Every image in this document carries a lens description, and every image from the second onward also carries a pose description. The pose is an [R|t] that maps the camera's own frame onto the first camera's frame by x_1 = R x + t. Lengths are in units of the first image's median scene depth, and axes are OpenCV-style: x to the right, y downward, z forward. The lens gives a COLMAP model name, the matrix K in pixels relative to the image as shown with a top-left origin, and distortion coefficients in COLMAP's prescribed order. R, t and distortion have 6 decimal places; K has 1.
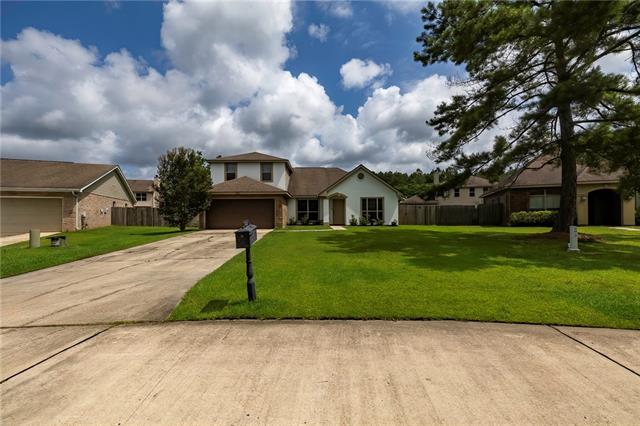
lens RADIAL K [[279.8, 0, 320.0], [0, 279.8, 213.0], [0, 0, 1]] dist [0.000760, -0.000048]
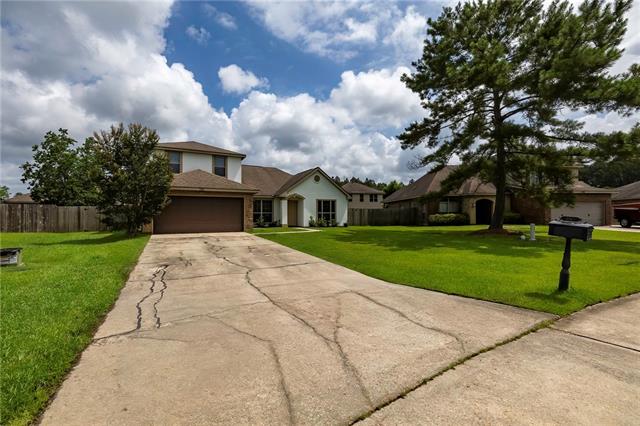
lens RADIAL K [[279.8, 0, 320.0], [0, 279.8, 213.0], [0, 0, 1]] dist [0.000760, -0.000048]
pose [[0.890216, 0.009842, 0.455432, -0.331238], [-0.005128, 0.999920, -0.011587, 0.006675], [-0.455510, 0.007979, 0.890195, 0.093917]]
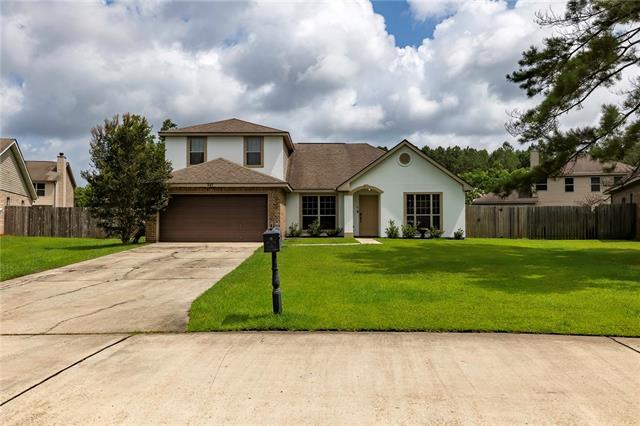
lens RADIAL K [[496.5, 0, 320.0], [0, 496.5, 213.0], [0, 0, 1]] dist [-0.011905, -0.001452]
pose [[0.999675, 0.005979, -0.024790, -0.015276], [-0.006260, 0.999917, -0.011290, 0.003201], [0.024720, 0.011442, 0.999629, -0.110763]]
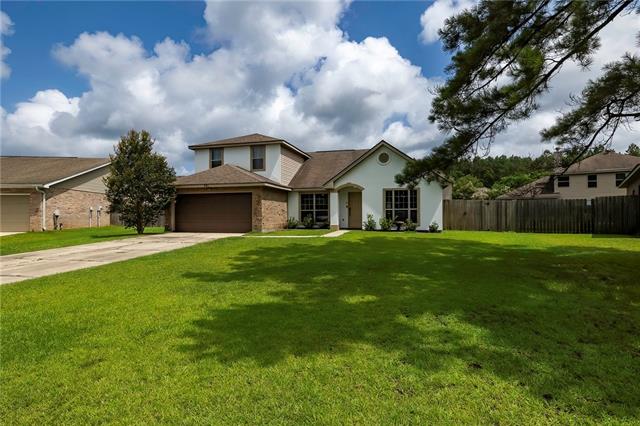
lens RADIAL K [[333.1, 0, 320.0], [0, 333.1, 213.0], [0, 0, 1]] dist [-0.002436, -0.000246]
pose [[0.959117, 0.002882, -0.282995, 0.244079], [-0.001975, 0.999992, 0.003490, 0.000004], [0.283002, -0.002788, 0.959115, 0.193341]]
